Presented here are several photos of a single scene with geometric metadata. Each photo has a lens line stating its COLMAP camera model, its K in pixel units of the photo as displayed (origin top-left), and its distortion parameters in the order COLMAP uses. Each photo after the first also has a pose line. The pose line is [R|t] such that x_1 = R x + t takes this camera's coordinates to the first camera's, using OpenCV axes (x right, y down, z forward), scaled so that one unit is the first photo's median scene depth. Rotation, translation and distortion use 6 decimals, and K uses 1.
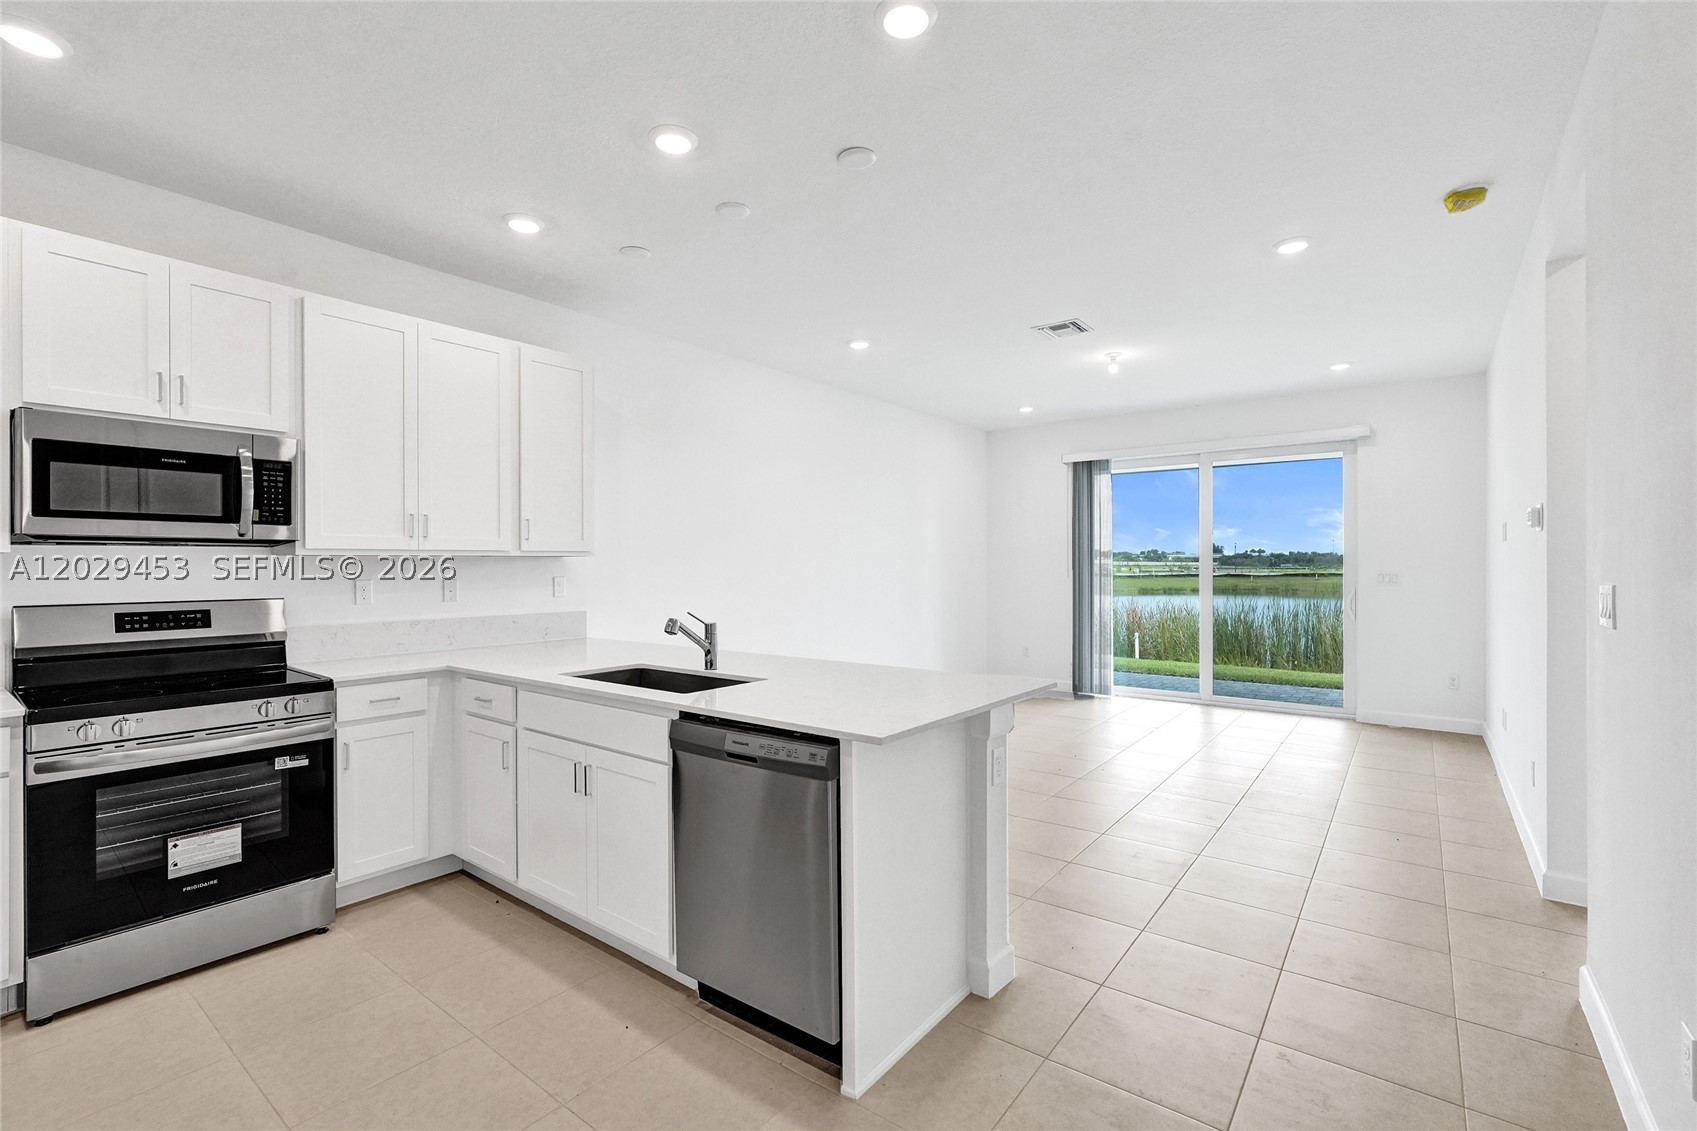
lens RADIAL K [[762.7, 0, 853.0], [0, 762.7, 562.5], [0, 0, 1]] dist [-0.009736, 0.002506]
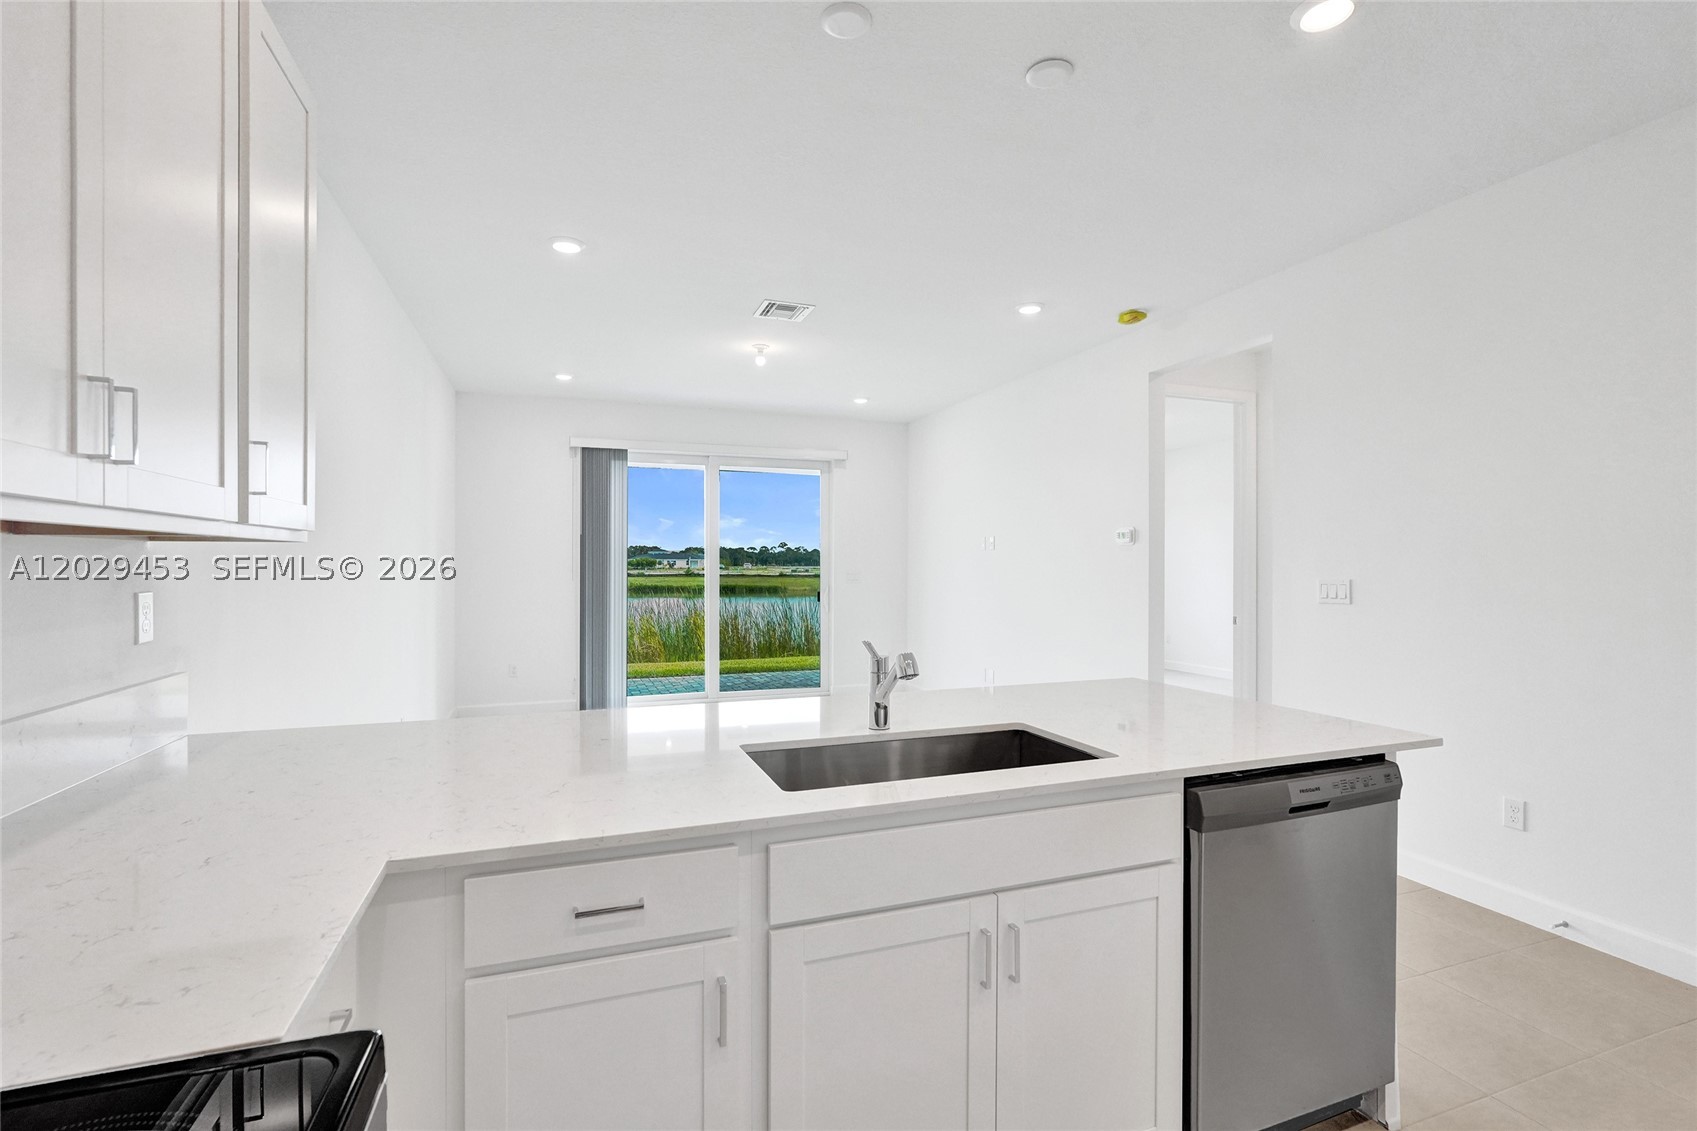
lens RADIAL K [[762.7, 0, 863.8], [0, 762.7, 561.6], [0, 0, 1]] dist [-0.009736, 0.002506]
pose [[0.530924, 0.007344, 0.847387, -0.278601], [-0.006925, 0.999967, -0.004327, 0.001953], [-0.847391, -0.003571, 0.530957, 0.256289]]
